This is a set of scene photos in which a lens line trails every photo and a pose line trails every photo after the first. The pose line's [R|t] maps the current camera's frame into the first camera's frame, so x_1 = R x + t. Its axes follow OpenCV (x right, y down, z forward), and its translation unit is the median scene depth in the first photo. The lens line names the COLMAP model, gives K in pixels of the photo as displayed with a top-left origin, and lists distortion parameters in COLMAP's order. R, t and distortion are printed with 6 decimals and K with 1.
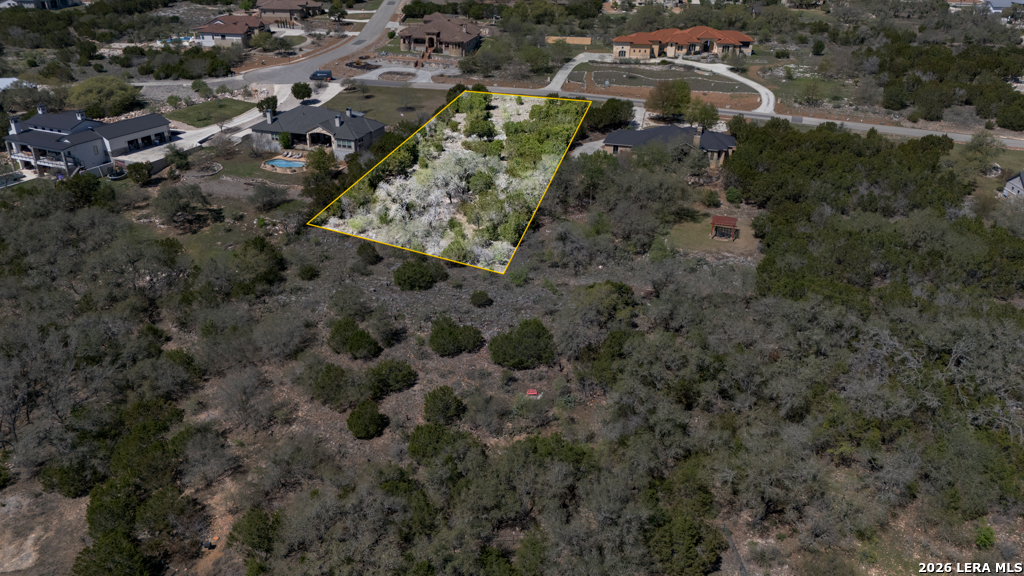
lens RADIAL K [[759.5, 0, 504.0], [0, 759.5, 264.4], [0, 0, 1]] dist [0.074554, -0.070880]
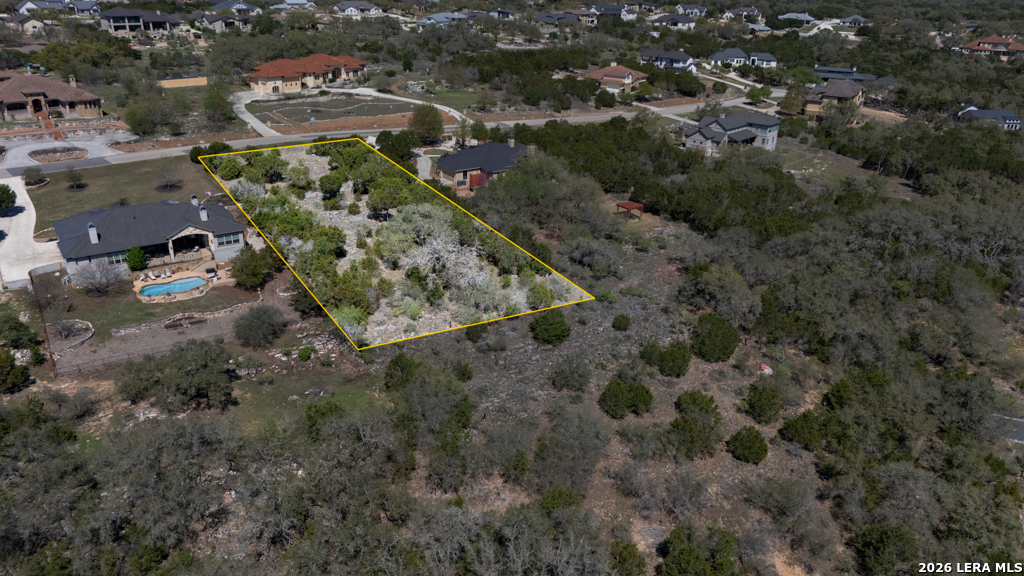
lens RADIAL K [[759.5, 0, 504.0], [0, 759.5, 264.4], [0, 0, 1]] dist [0.074554, -0.070880]
pose [[0.629660, -0.290331, 0.720581, -0.508462], [0.307806, 0.944866, 0.111730, -0.115320], [-0.713291, 0.151447, 0.684310, 0.241310]]
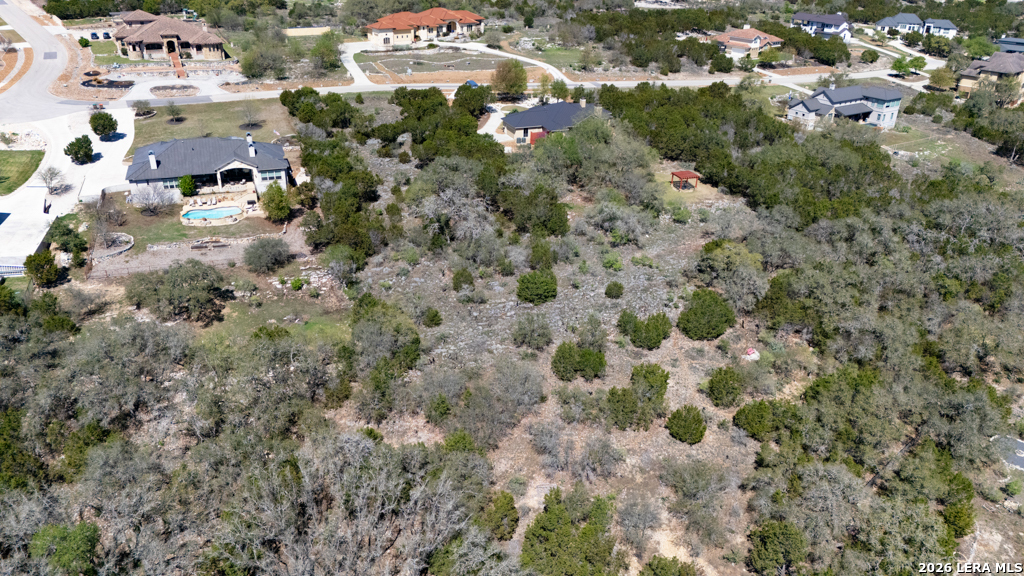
lens RADIAL K [[759.5, 0, 504.0], [0, 759.5, 264.4], [0, 0, 1]] dist [0.074554, -0.070880]
pose [[0.800003, -0.251183, 0.544888, -0.415074], [0.237258, 0.966569, 0.097228, -0.072576], [-0.551094, 0.051496, 0.832853, 0.143594]]
